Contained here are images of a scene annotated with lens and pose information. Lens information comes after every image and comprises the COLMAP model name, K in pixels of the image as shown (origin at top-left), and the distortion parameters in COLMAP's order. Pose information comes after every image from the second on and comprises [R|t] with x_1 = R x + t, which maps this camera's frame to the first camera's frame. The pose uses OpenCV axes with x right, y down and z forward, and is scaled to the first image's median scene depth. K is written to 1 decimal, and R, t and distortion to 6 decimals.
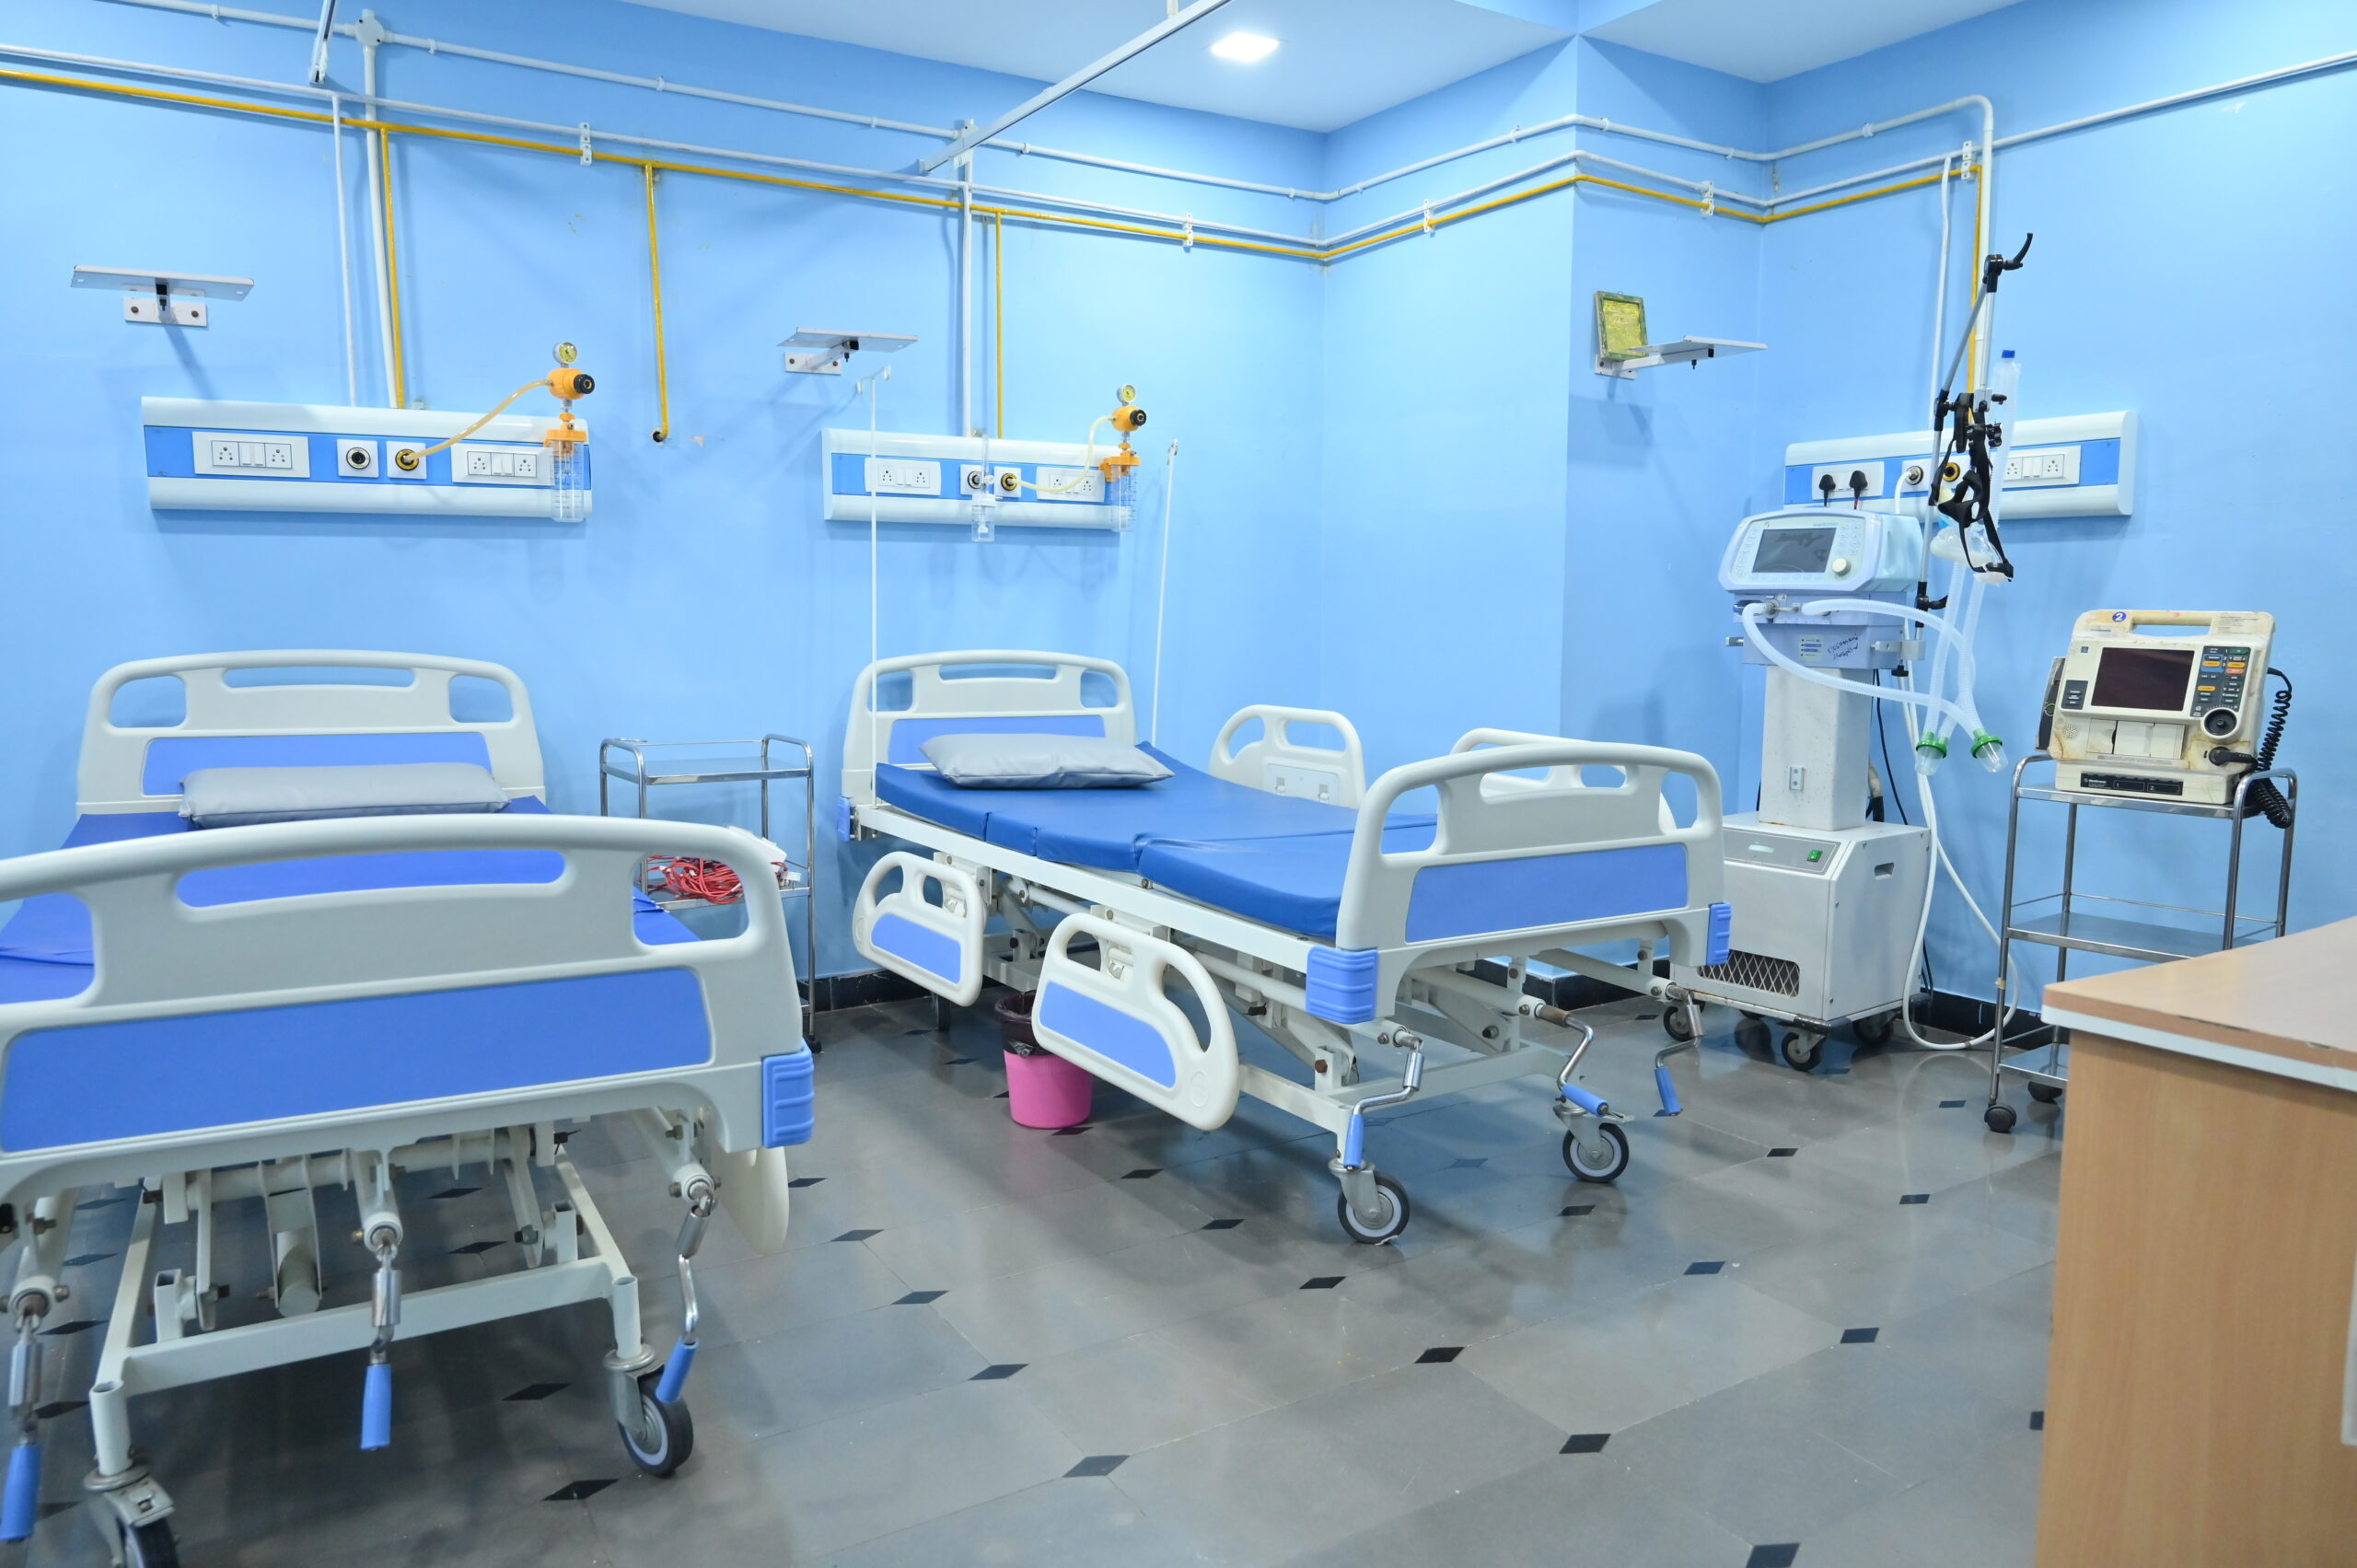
lens RADIAL K [[1562.7, 0, 1178.9], [0, 1562.7, 776.1], [0, 0, 1]] dist [-0.009532, 0.003810]
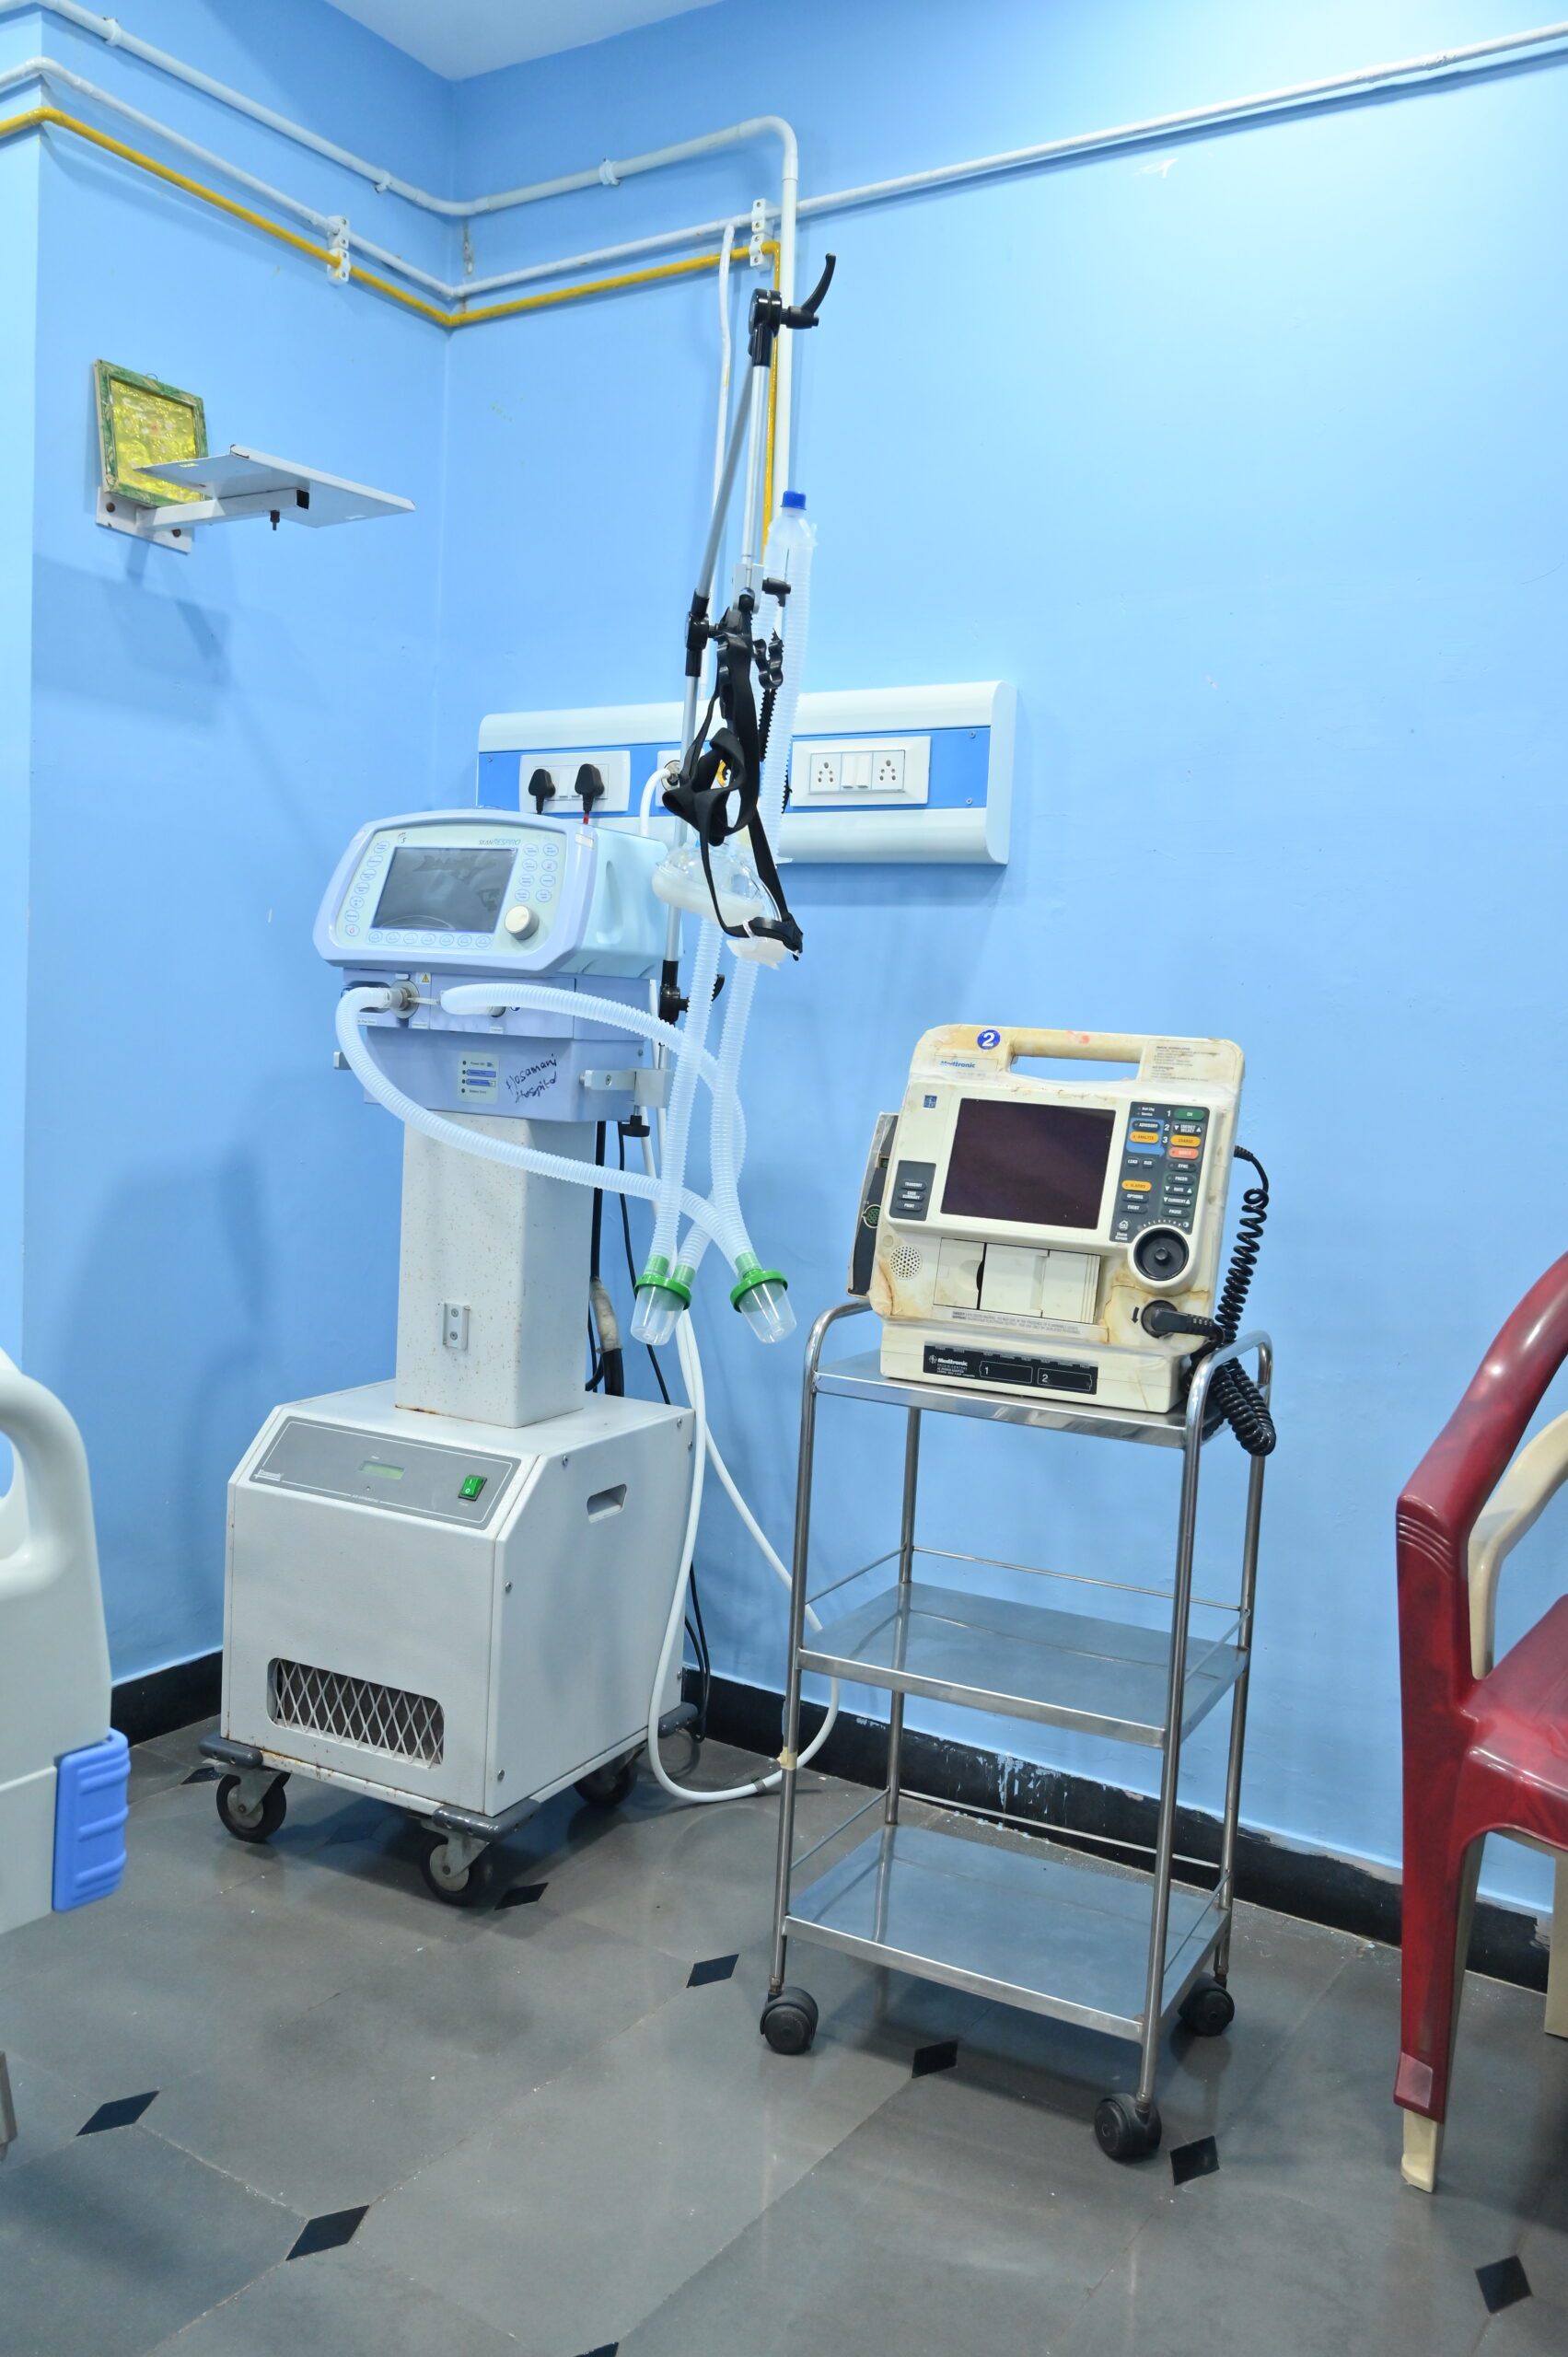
lens RADIAL K [[1979.8, 0, 784.0], [0, 1979.8, 1178.5], [0, 0, 1]] dist [0.005367, 0.004792]
pose [[0.905406, 0.006351, 0.424499, 0.222872], [0.001289, 0.999842, -0.017709, -0.037719], [-0.424545, 0.016581, 0.905255, 0.367760]]
